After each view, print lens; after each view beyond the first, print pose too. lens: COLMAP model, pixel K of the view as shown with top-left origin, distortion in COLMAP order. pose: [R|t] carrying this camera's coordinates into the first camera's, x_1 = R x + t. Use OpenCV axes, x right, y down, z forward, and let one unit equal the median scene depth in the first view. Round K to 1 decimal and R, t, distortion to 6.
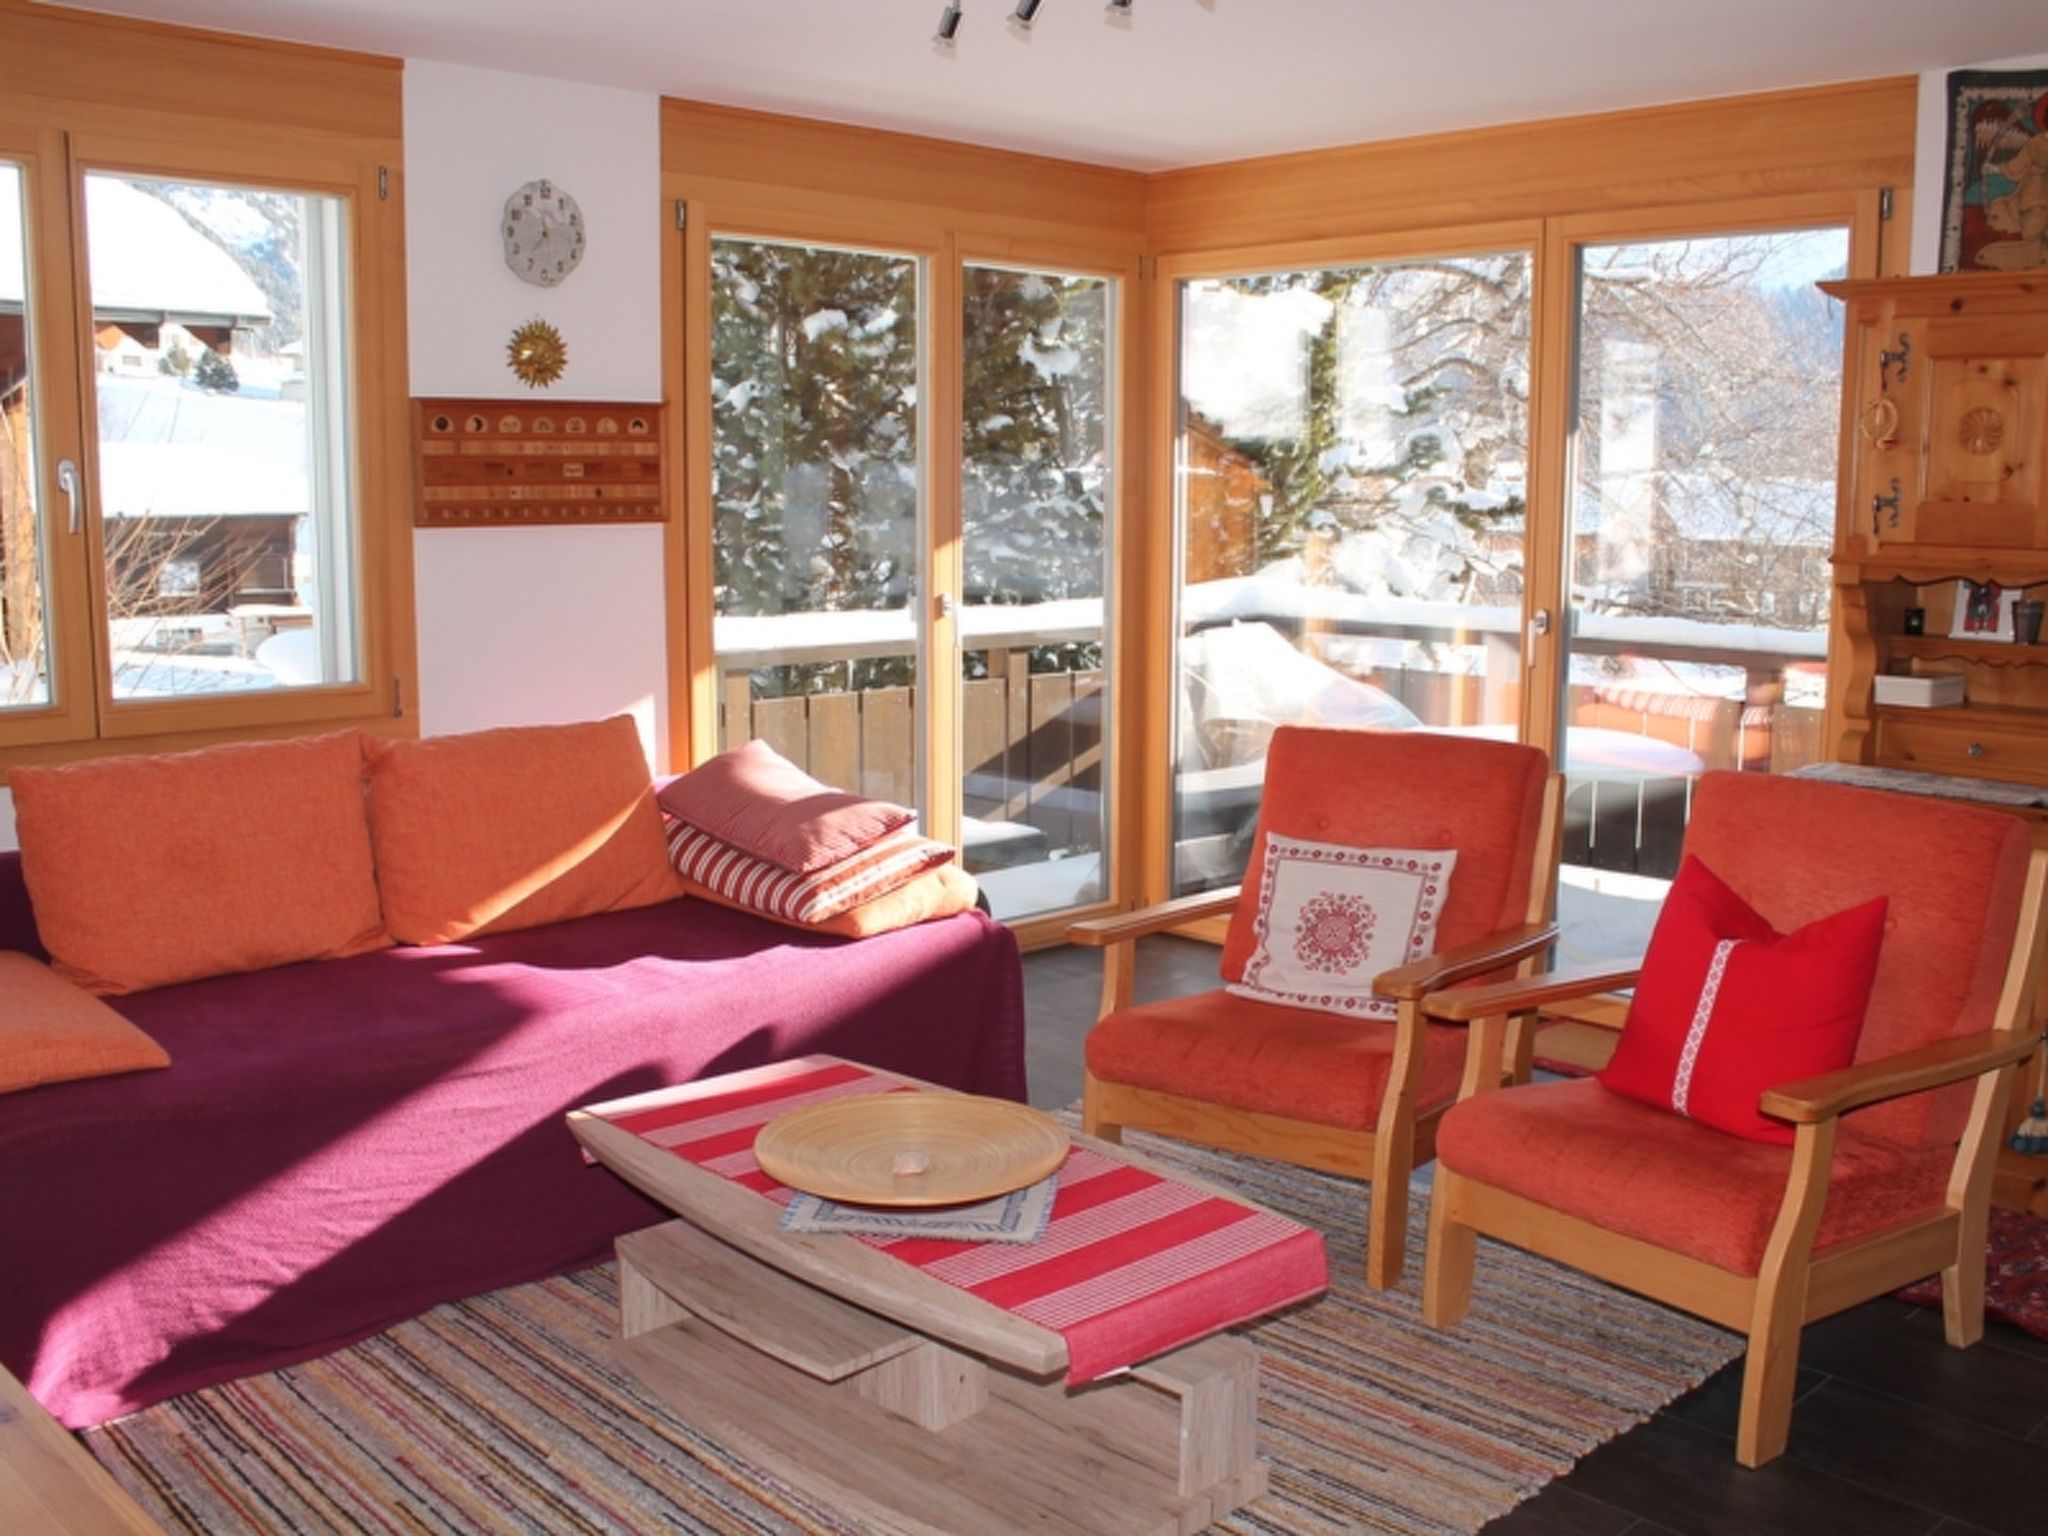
lens RADIAL K [[1944.6, 0, 1048.4], [0, 1944.6, 776.0], [0, 0, 1]] dist [-0.162319, 0.144387]
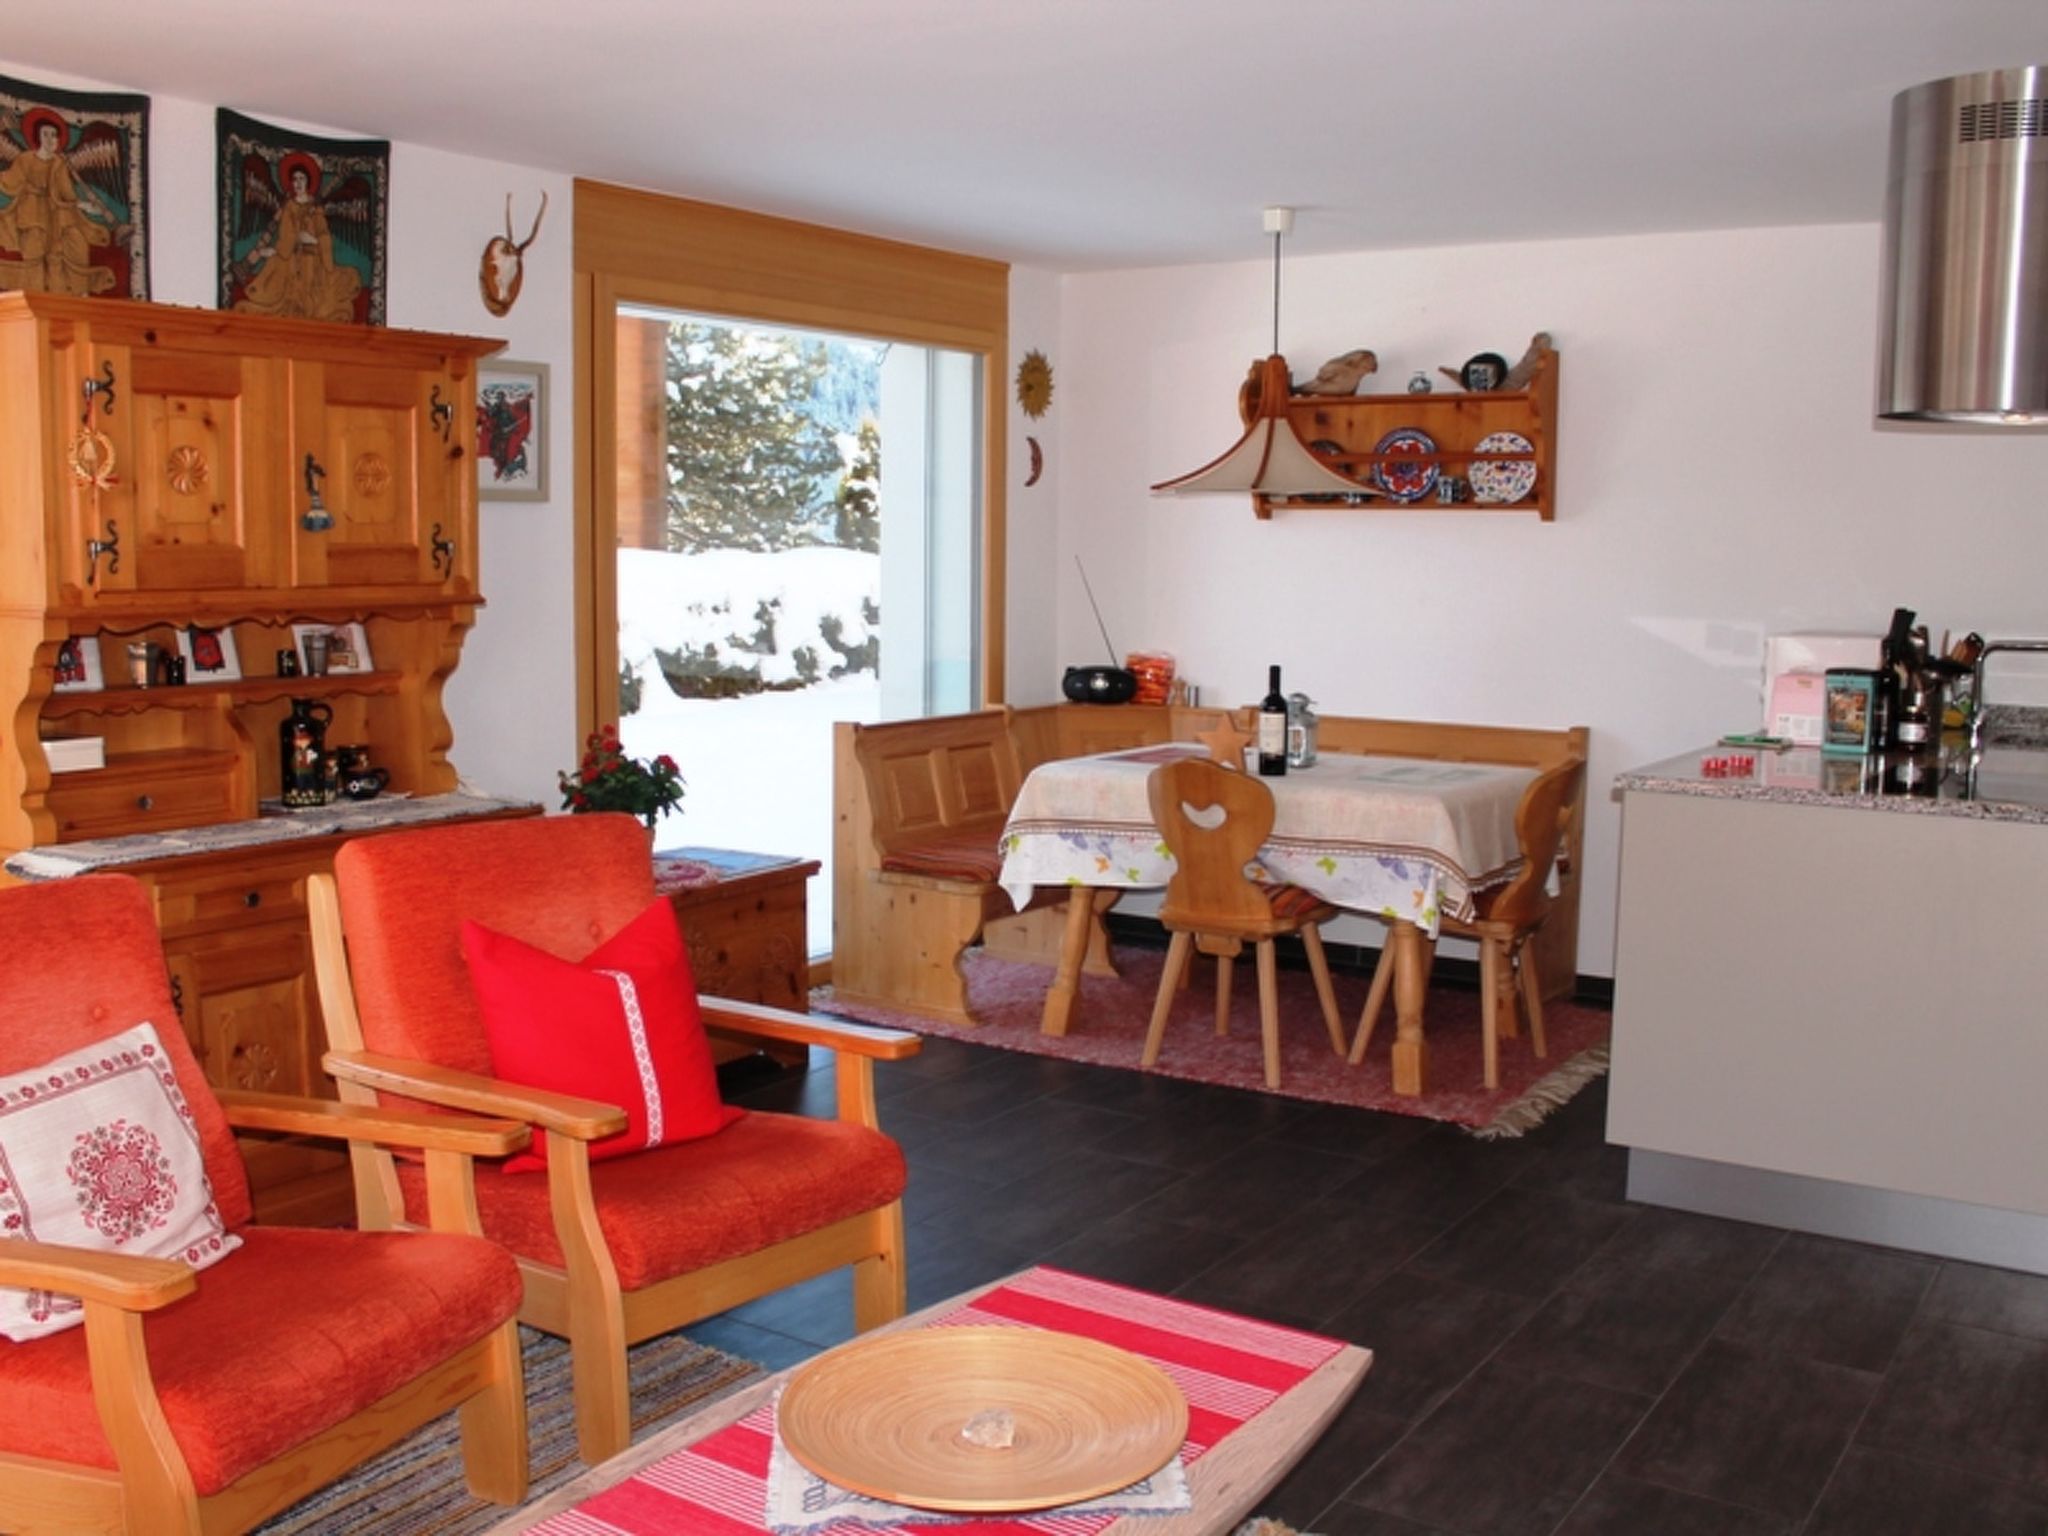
lens RADIAL K [[1988.7, 0, 1024.0], [0, 1988.7, 768.0], [0, 0, 1]] dist [-0.160566, 0.160073]
pose [[-0.220622, -0.122148, 0.967681, -0.564293], [0.132781, 0.979130, 0.153866, -0.125414], [-0.966279, 0.162435, -0.199799, 0.780330]]
